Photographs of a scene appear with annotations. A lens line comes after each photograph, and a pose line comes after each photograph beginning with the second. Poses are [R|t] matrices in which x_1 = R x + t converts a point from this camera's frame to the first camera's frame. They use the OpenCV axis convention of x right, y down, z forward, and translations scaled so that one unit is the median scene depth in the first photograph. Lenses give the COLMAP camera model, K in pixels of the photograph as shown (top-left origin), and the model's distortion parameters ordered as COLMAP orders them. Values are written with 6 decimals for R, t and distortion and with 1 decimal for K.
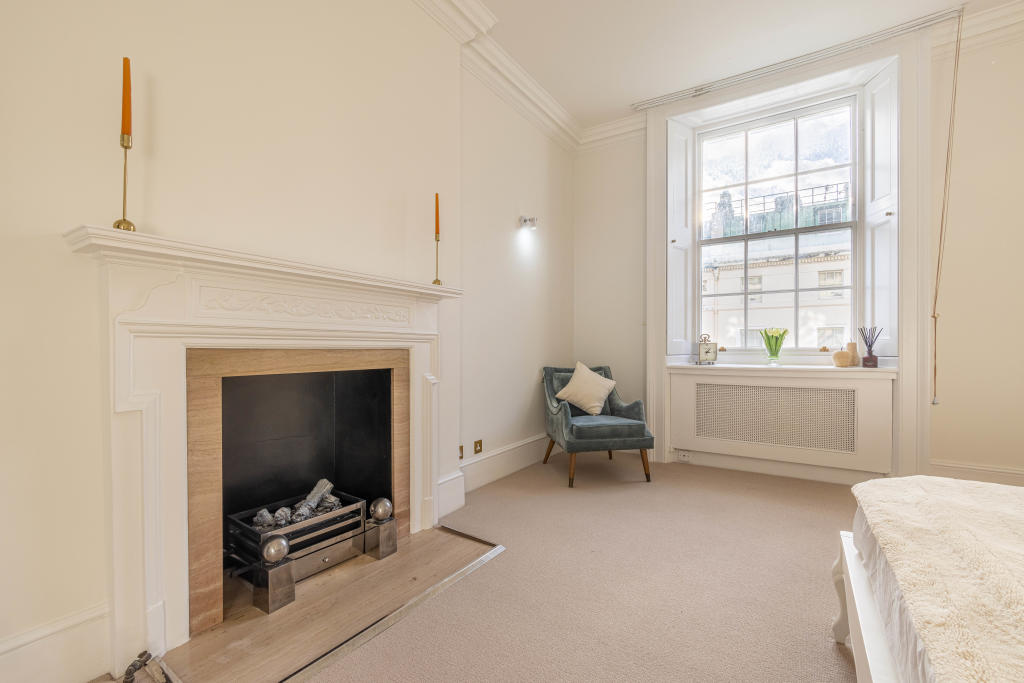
lens RADIAL K [[431.9, 0, 510.5], [0, 431.9, 349.8], [0, 0, 1]] dist [-0.003618, -0.000336]
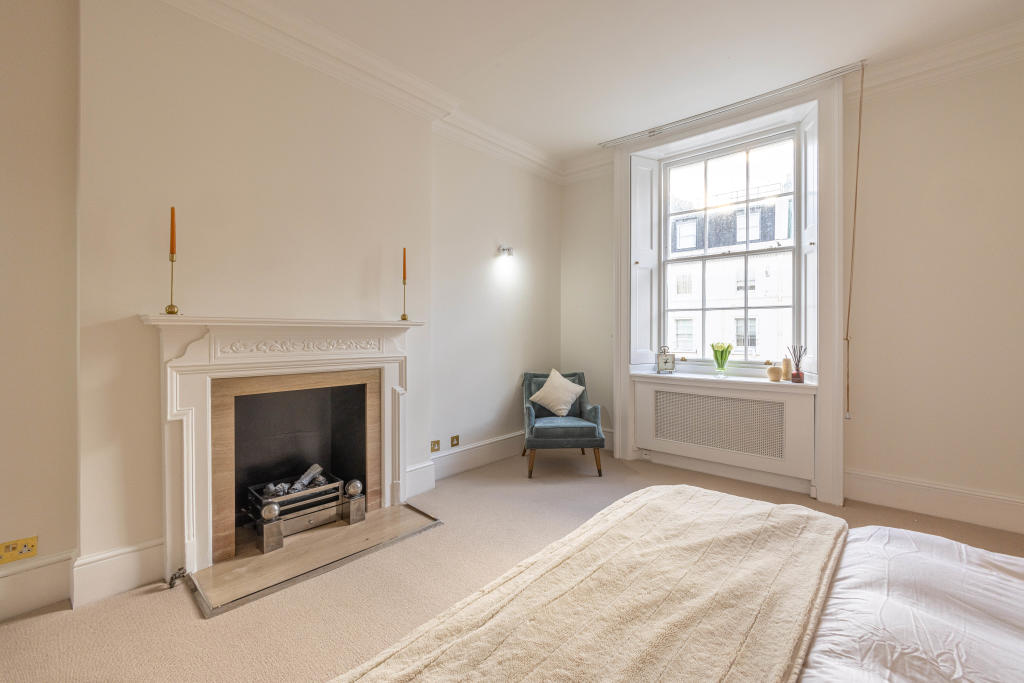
lens RADIAL K [[431.9, 0, 515.8], [0, 431.9, 332.0], [0, 0, 1]] dist [-0.003618, -0.000336]
pose [[0.989416, 0.000667, -0.145105, 0.270006], [-0.001104, 0.999995, -0.002930, -0.080540], [0.145102, 0.003059, 0.989412, -0.185090]]
